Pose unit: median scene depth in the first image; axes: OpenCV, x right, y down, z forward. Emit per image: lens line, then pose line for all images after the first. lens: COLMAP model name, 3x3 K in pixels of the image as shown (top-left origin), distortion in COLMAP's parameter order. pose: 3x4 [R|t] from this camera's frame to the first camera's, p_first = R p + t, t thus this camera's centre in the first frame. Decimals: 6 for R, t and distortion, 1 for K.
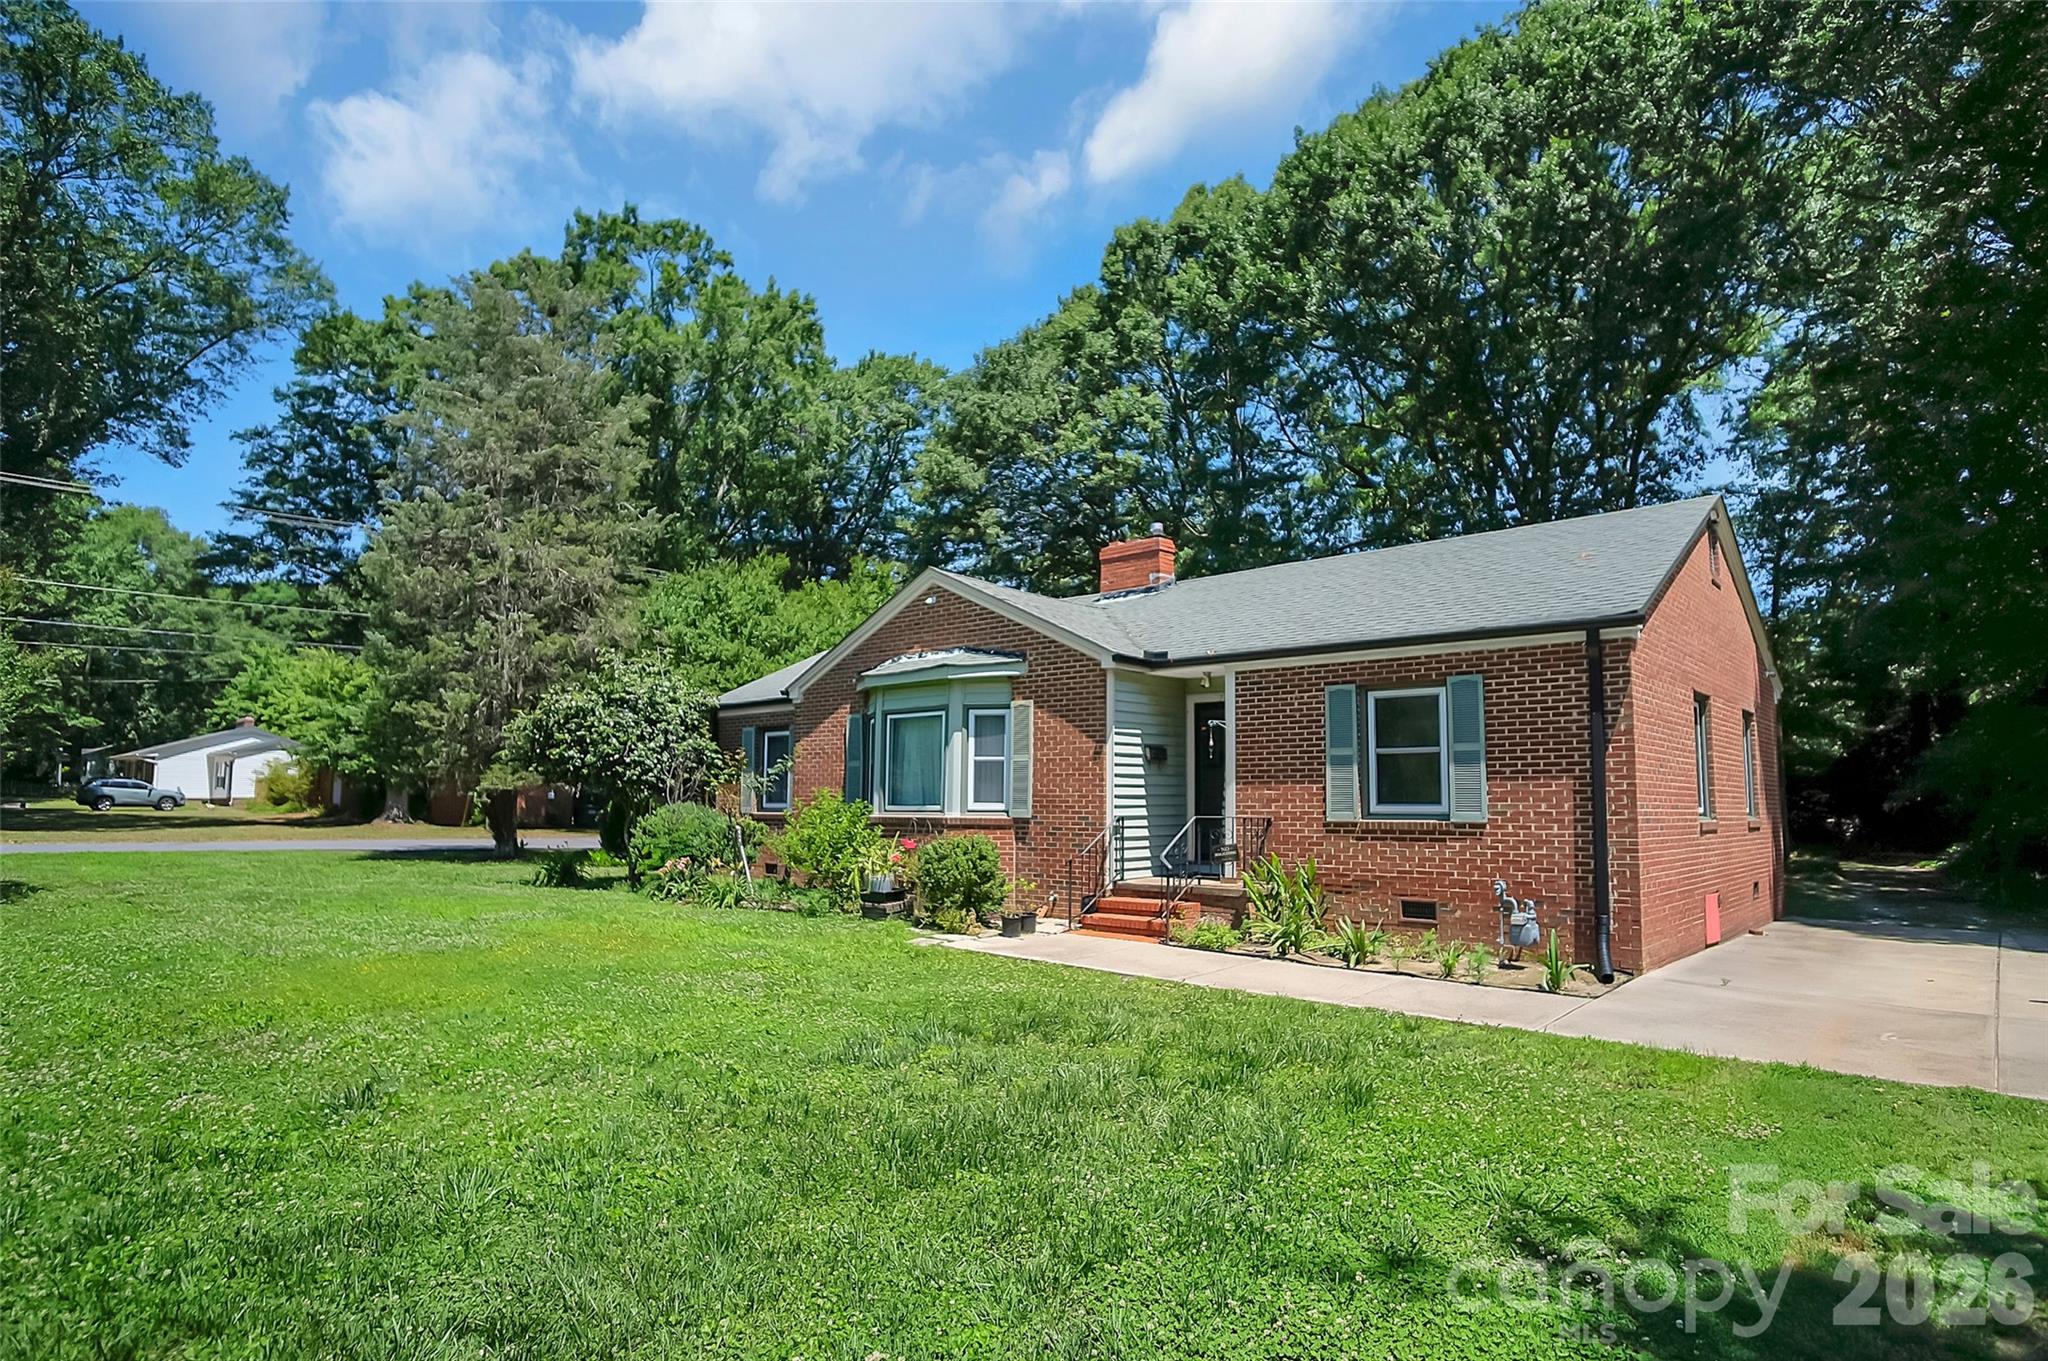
lens RADIAL K [[1117.7, 0, 1024.2], [0, 1117.7, 680.0], [0, 0, 1]] dist [-0.019160, 0.001172]
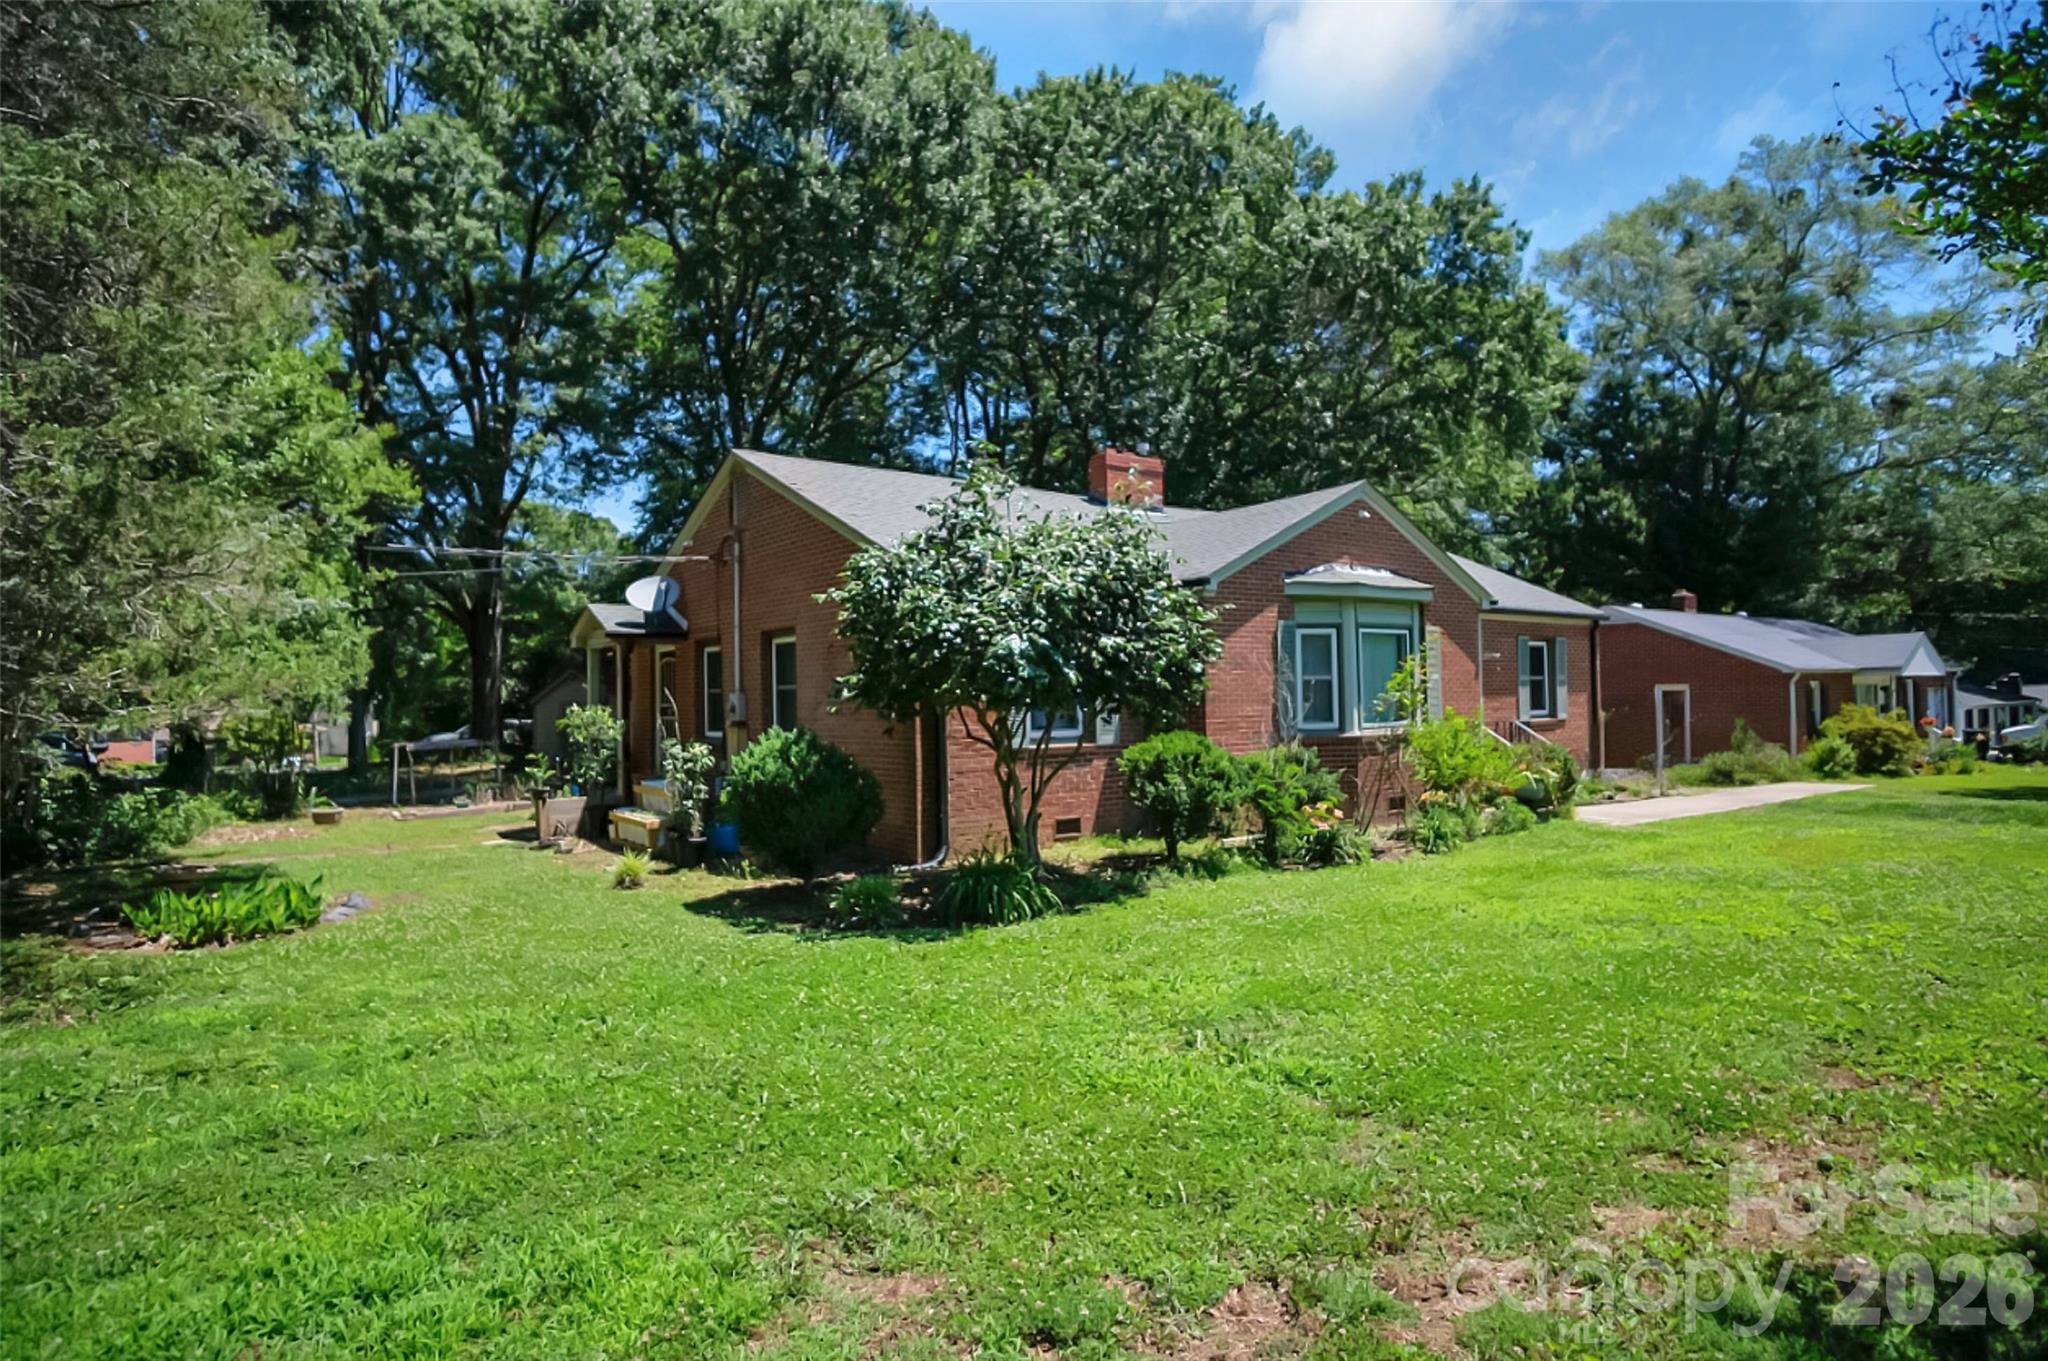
lens RADIAL K [[1085.7, 0, 1028.7], [0, 1085.7, 669.6], [0, 0, 1]] dist [-0.021532, 0.003589]
pose [[0.170747, 0.015004, 0.985201, -1.139565], [-0.094656, 0.995509, 0.001244, 0.097579], [-0.980758, -0.093467, 0.171401, 1.190479]]
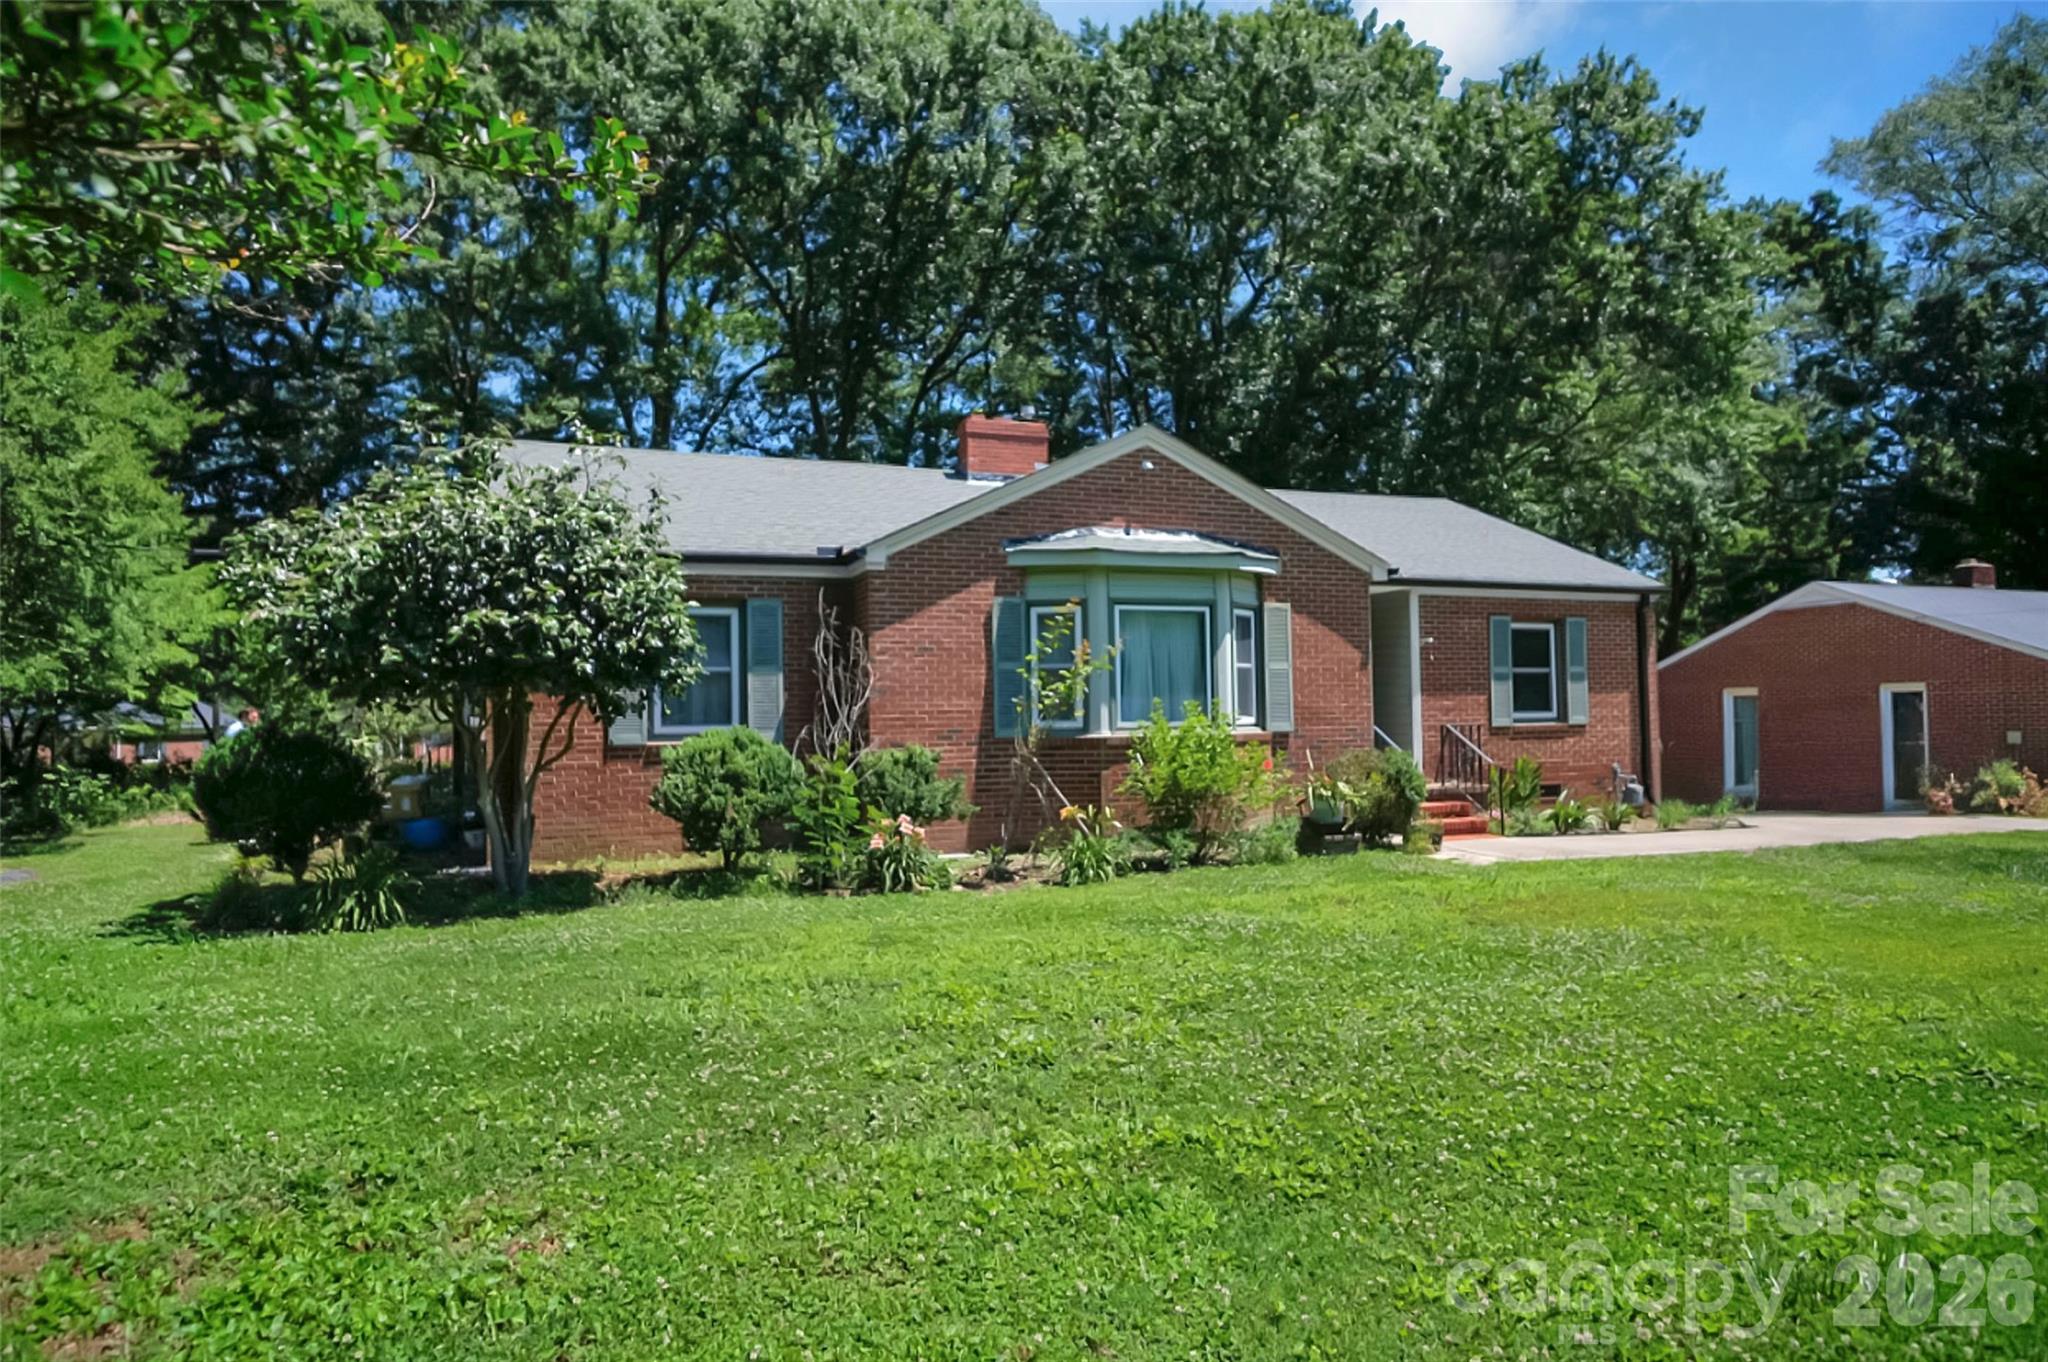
lens RADIAL K [[1117.7, 0, 1024.2], [0, 1117.7, 680.5], [0, 0, 1]] dist [-0.019160, 0.001172]
pose [[0.448153, 0.014476, 0.893840, -0.886548], [-0.083517, 0.996174, 0.025741, 0.073154], [-0.890047, -0.086187, 0.447647, 0.759559]]
